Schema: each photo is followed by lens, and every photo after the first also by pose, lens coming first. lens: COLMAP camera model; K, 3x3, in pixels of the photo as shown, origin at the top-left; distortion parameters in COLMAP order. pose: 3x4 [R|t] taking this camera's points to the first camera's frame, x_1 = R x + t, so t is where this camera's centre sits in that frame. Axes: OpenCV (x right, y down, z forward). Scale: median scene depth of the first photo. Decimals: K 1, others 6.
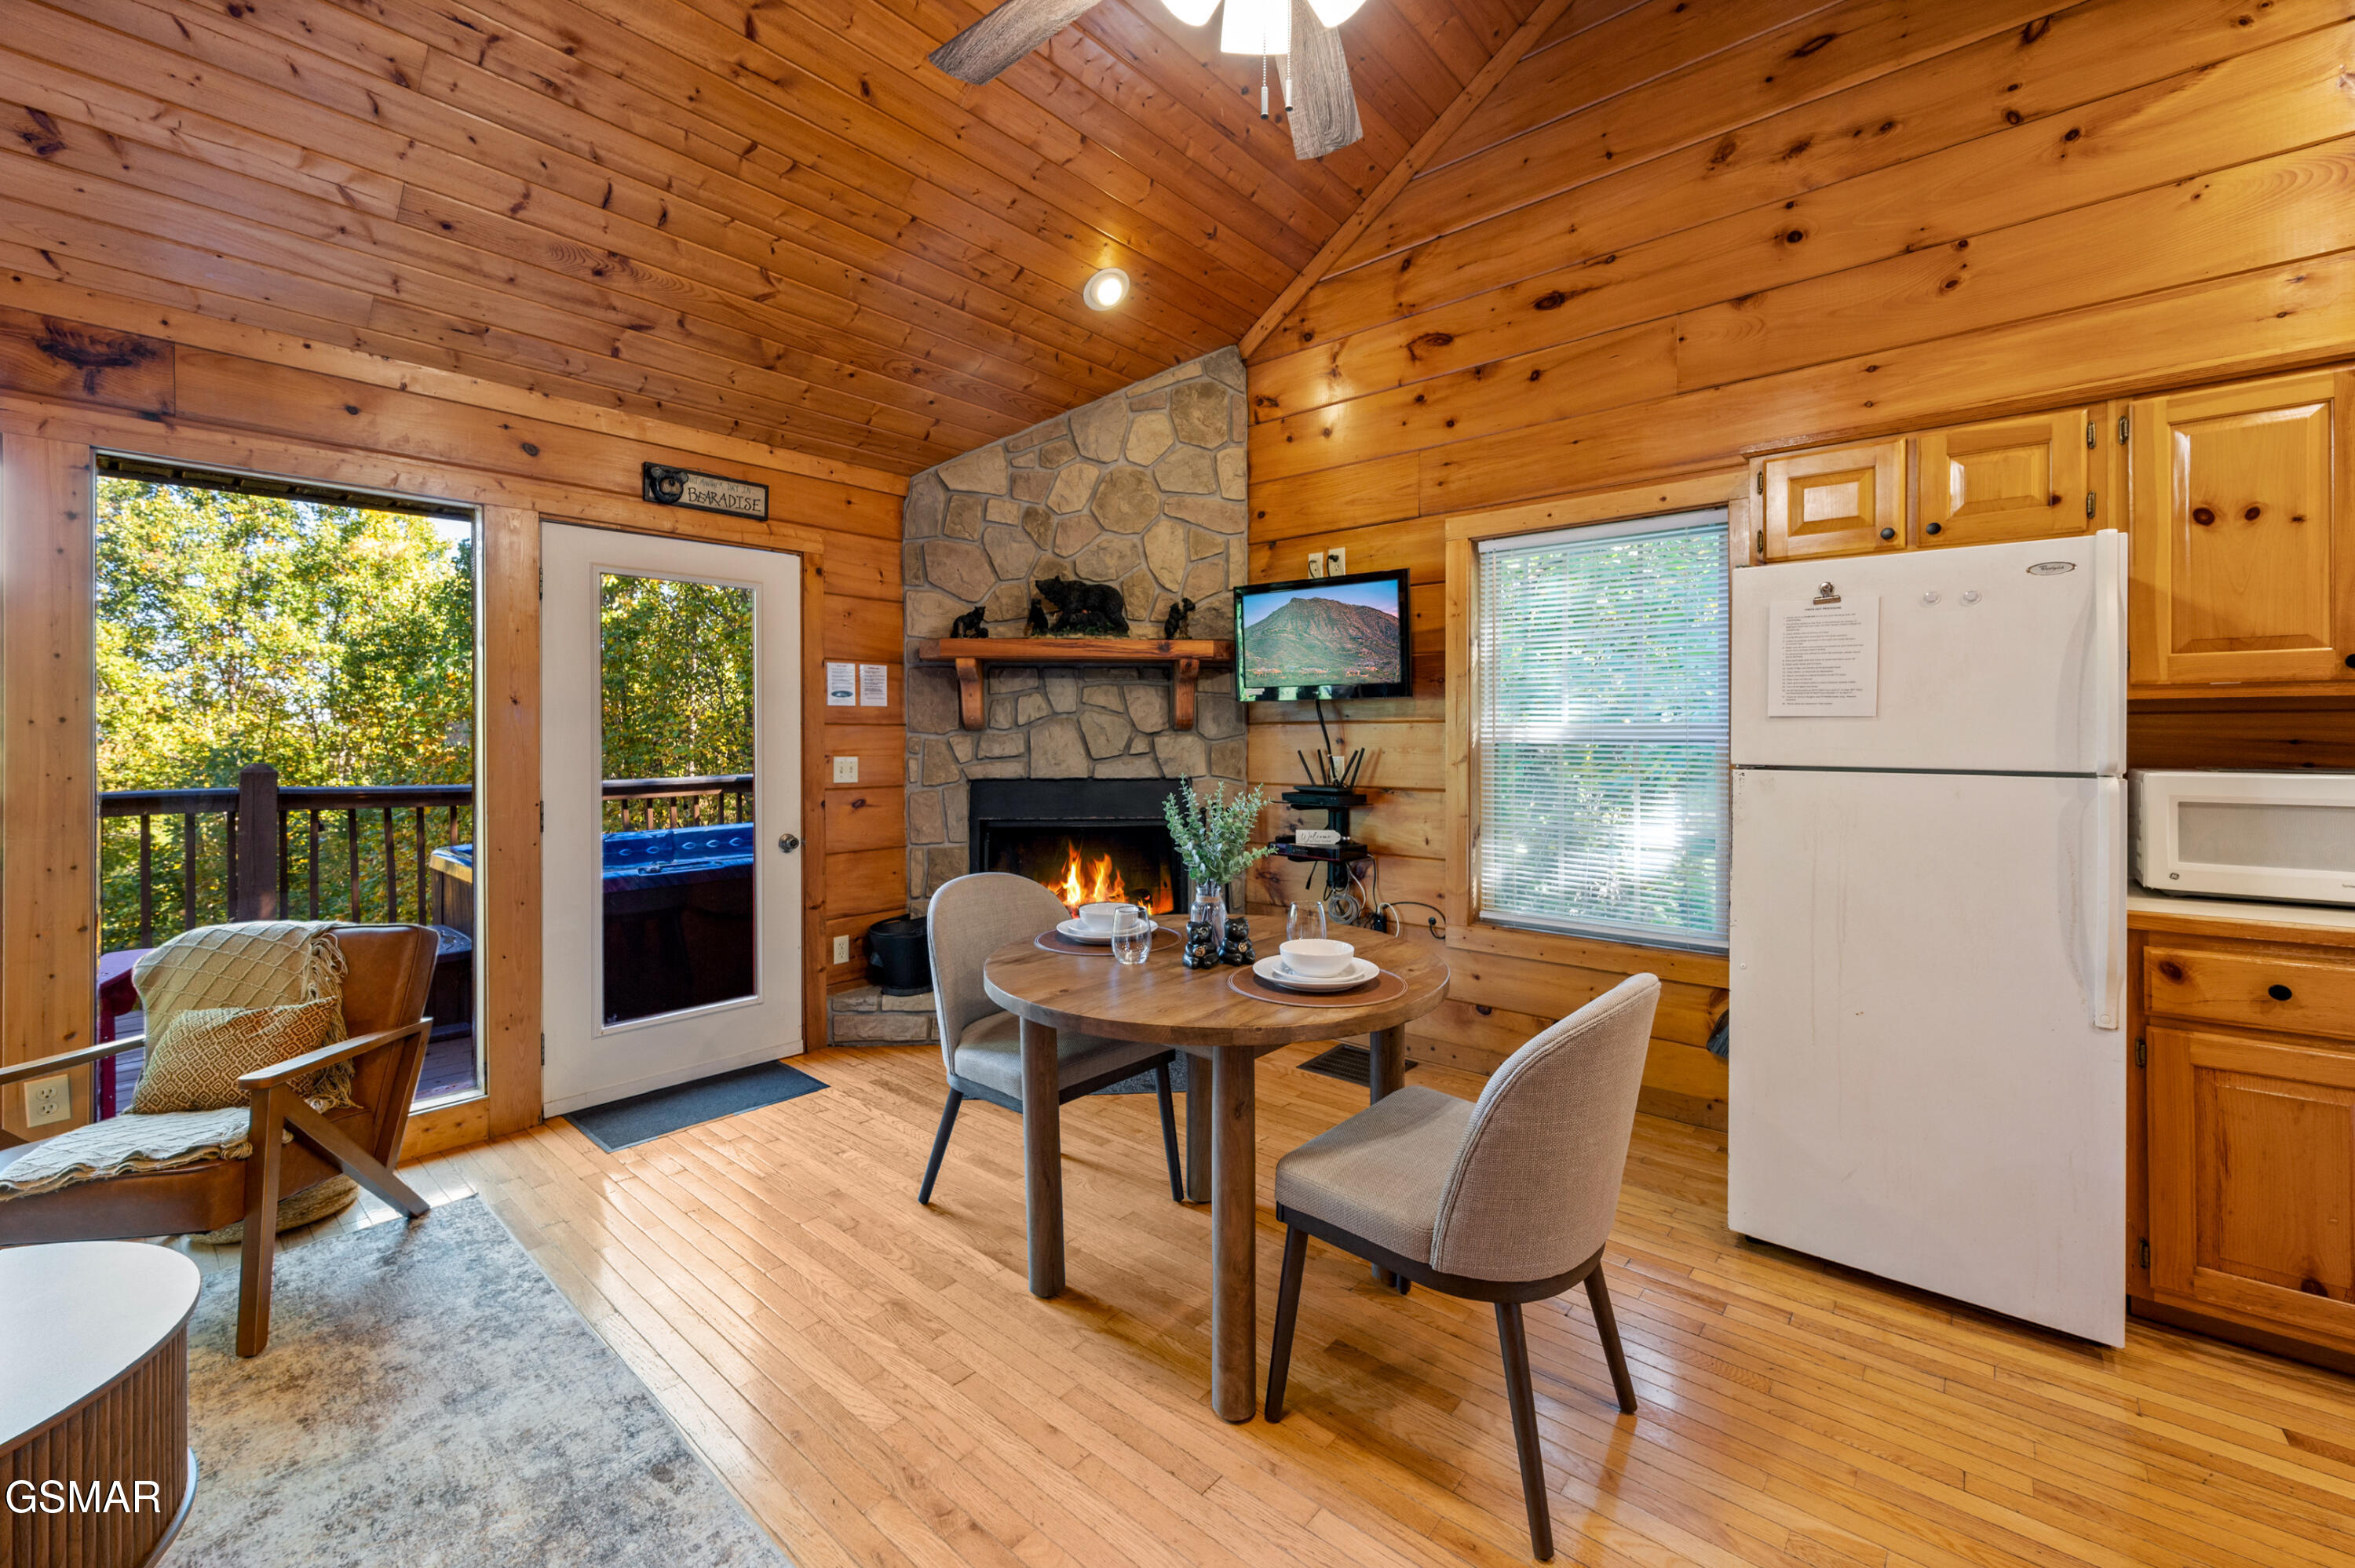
lens RADIAL K [[961.3, 0, 1180.3], [0, 961.3, 740.9], [0, 0, 1]] dist [0.001936, -0.000736]
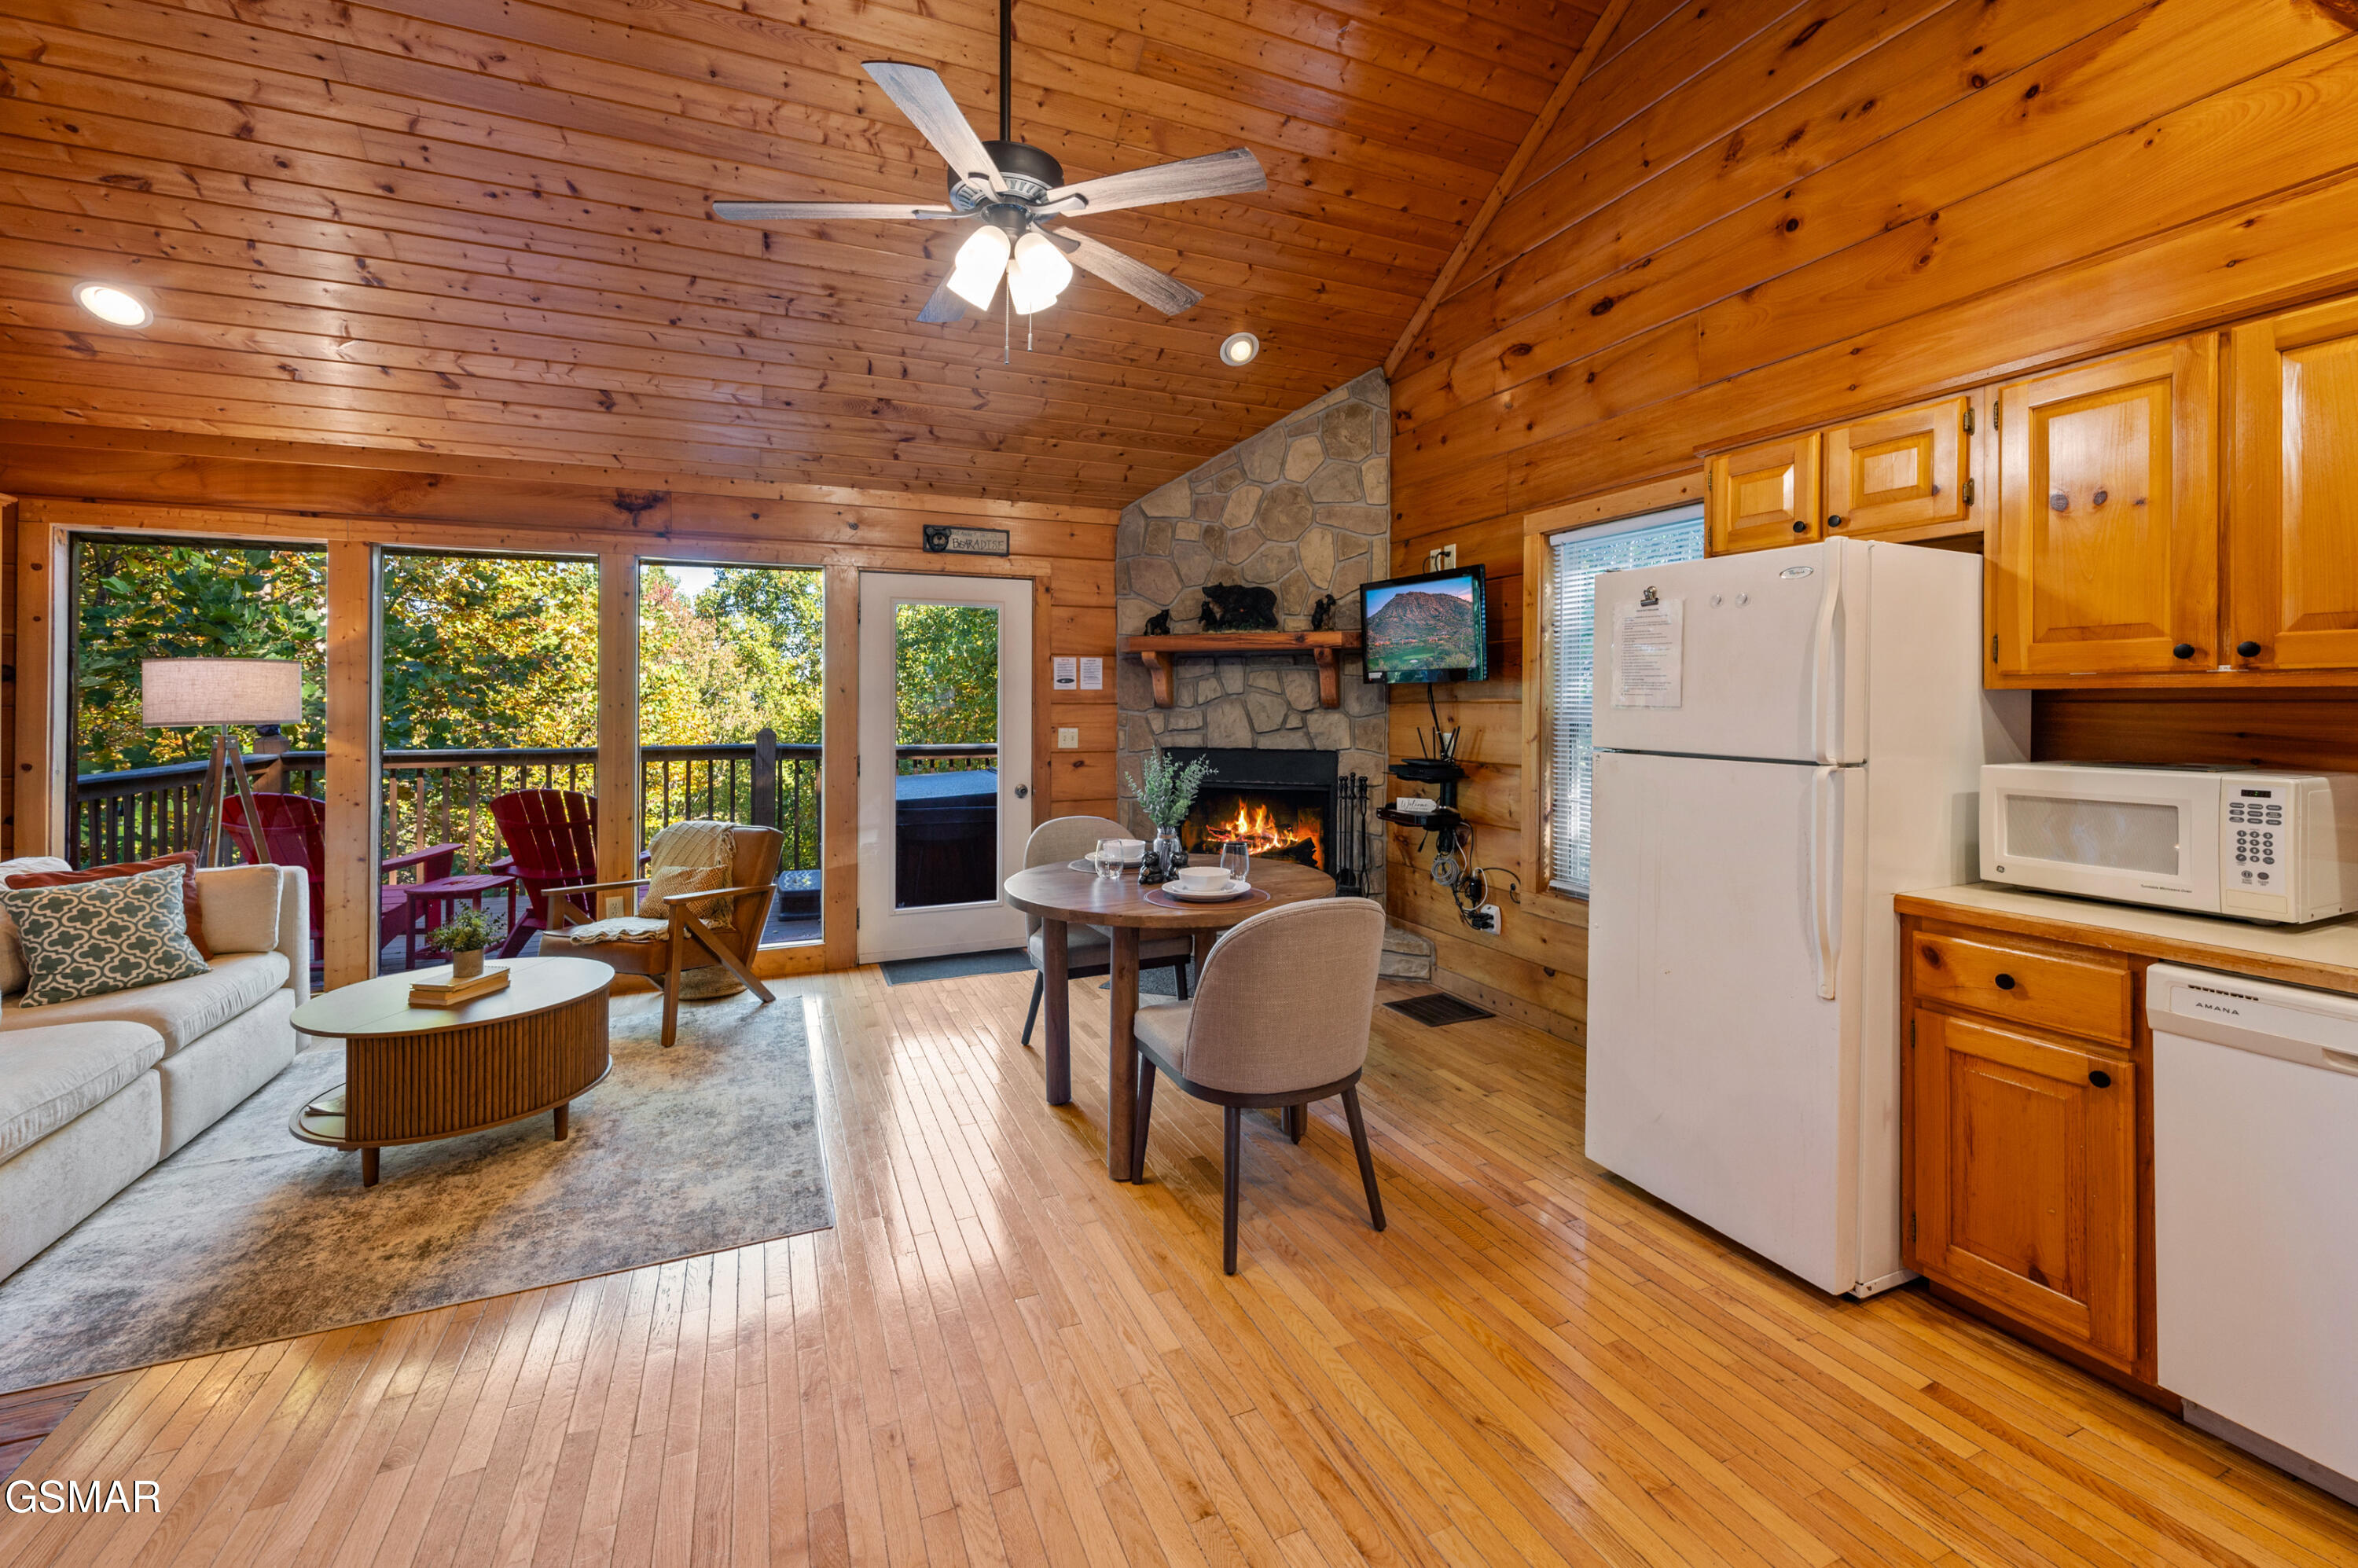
lens RADIAL K [[965.0, 0, 1175.0], [0, 965.0, 709.1], [0, 0, 1]] dist [0.001102, -0.000397]
pose [[0.904873, 0.003601, -0.425666, 0.498214], [-0.003904, 0.999992, 0.000159, -0.015382], [0.425664, 0.001518, 0.904880, -0.193518]]
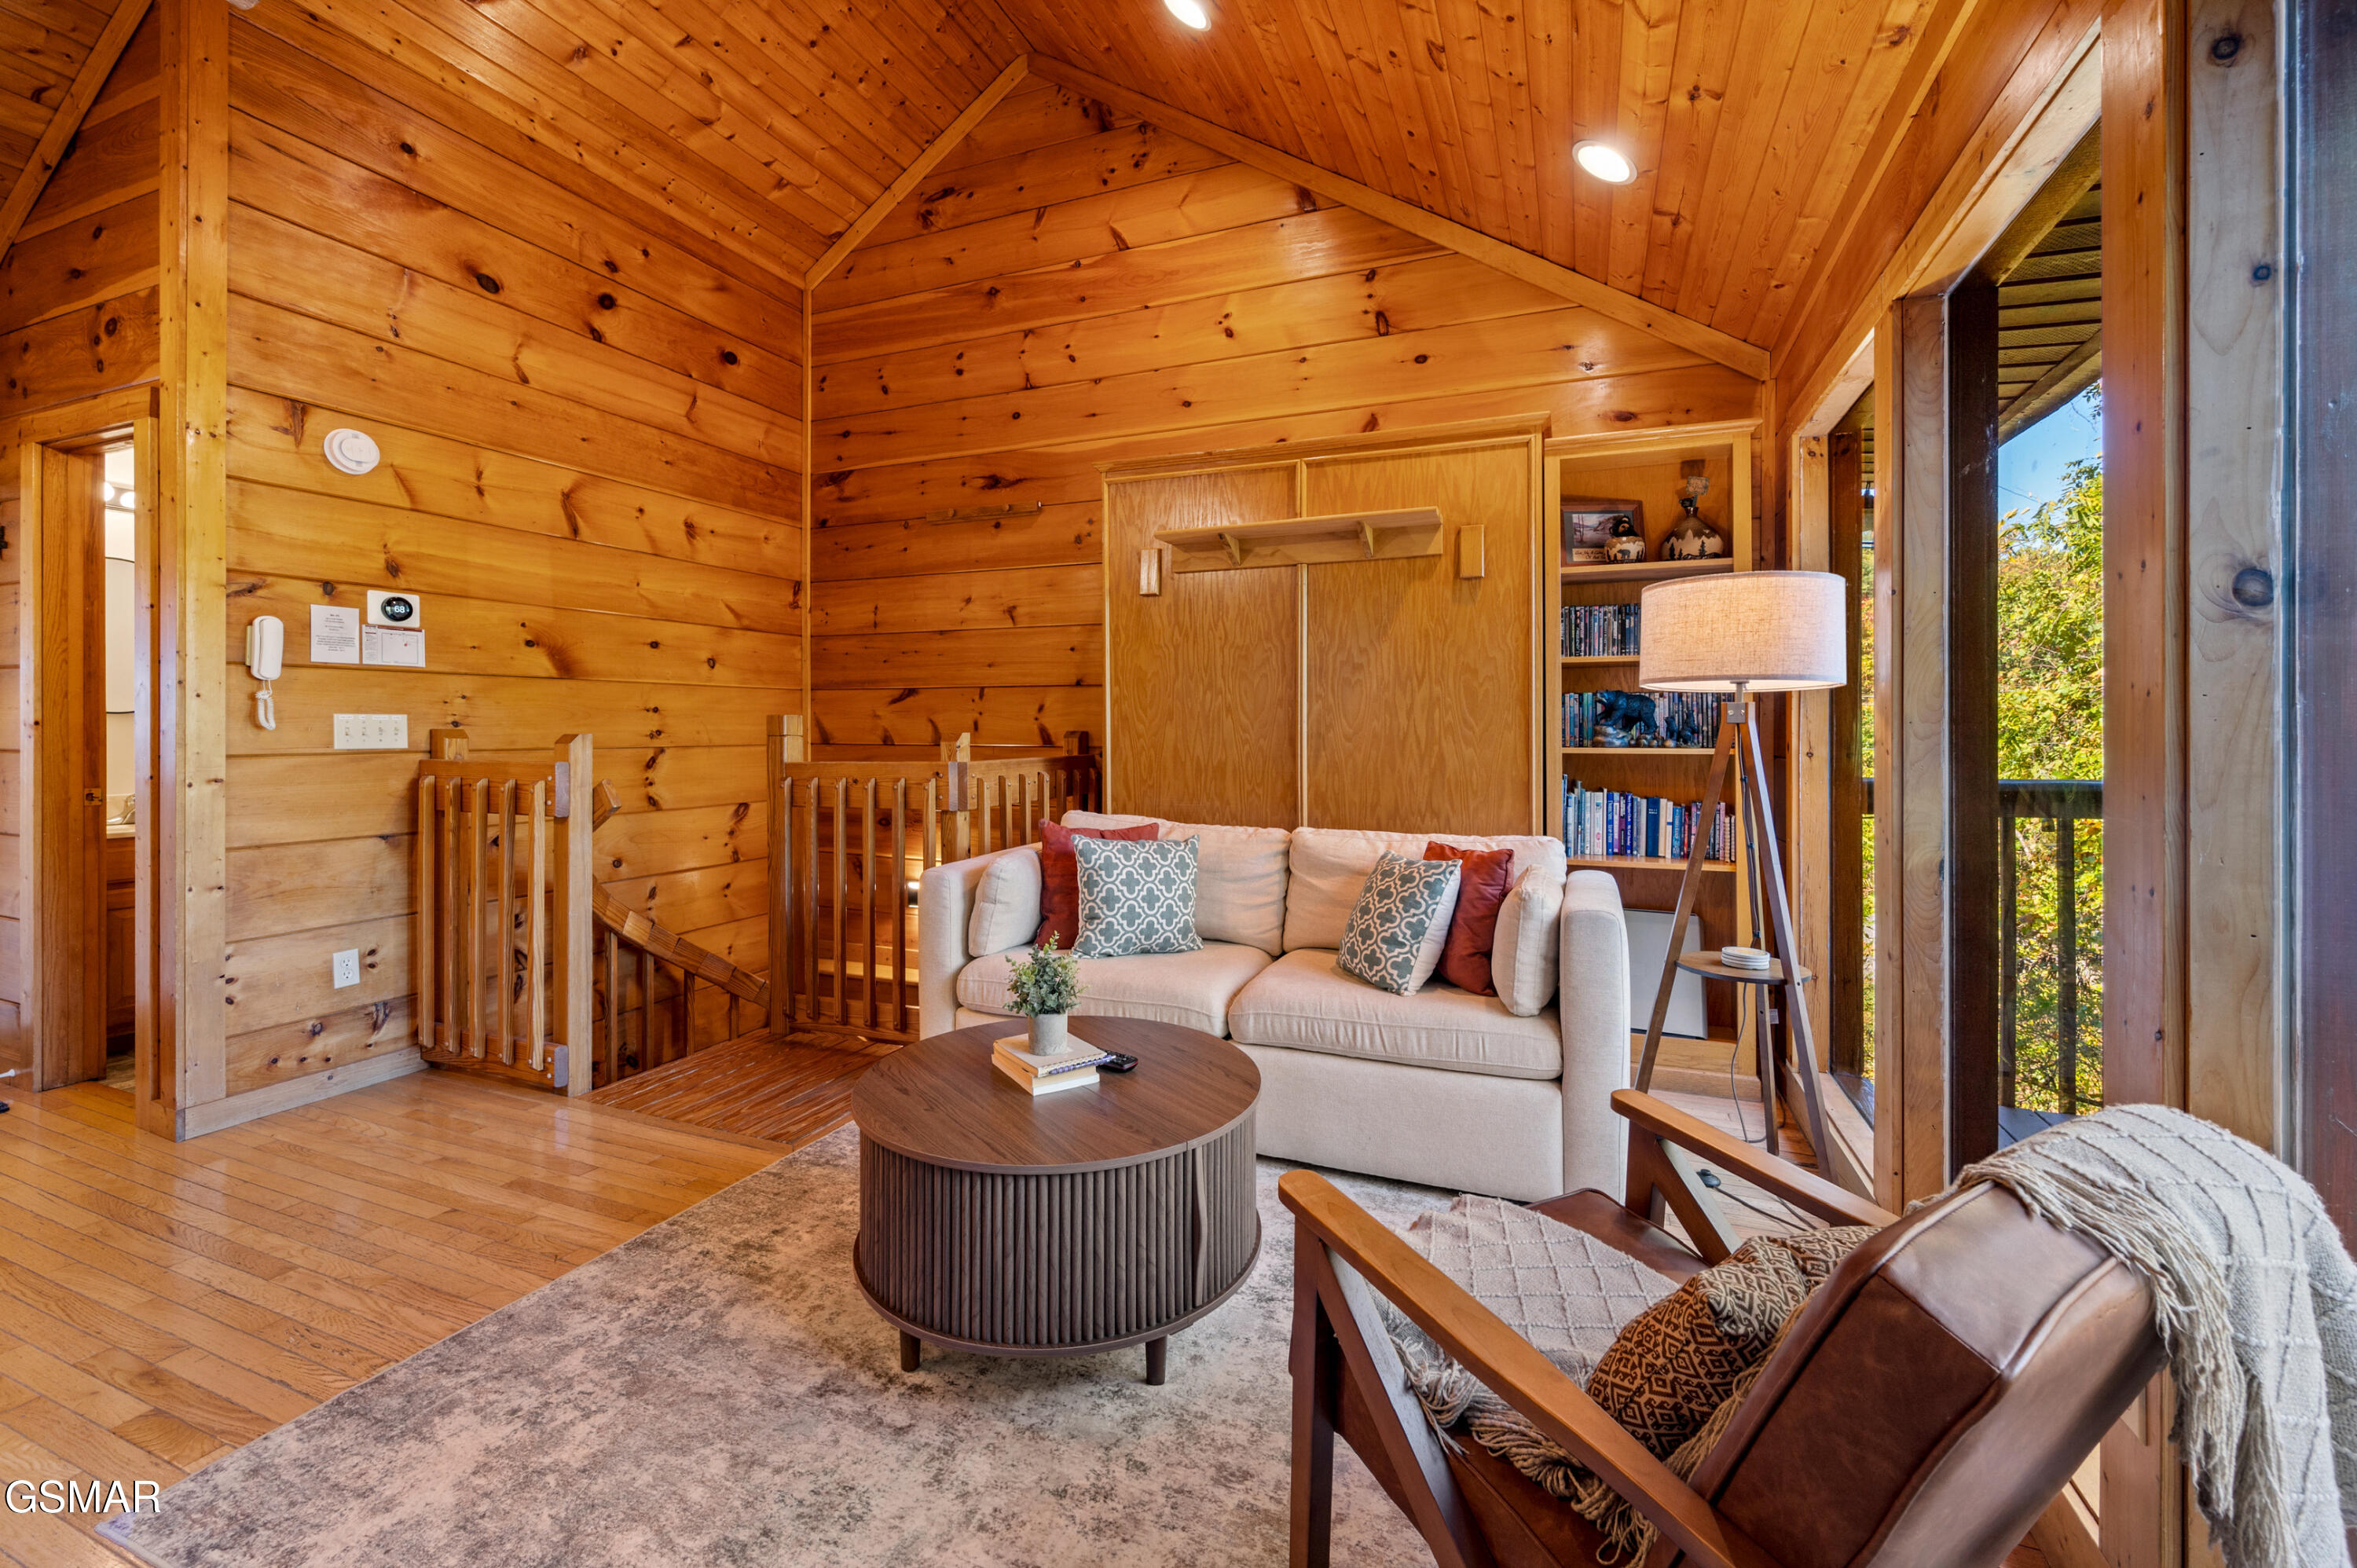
lens RADIAL K [[964.5, 0, 1191.3], [0, 964.5, 725.8], [0, 0, 1]] dist [0.001102, -0.000397]
pose [[-0.944756, 0.001978, -0.327769, -0.486436], [0.001849, 0.999998, 0.000704, 0.043243], [0.327770, 0.000059, -0.944758, 1.073128]]
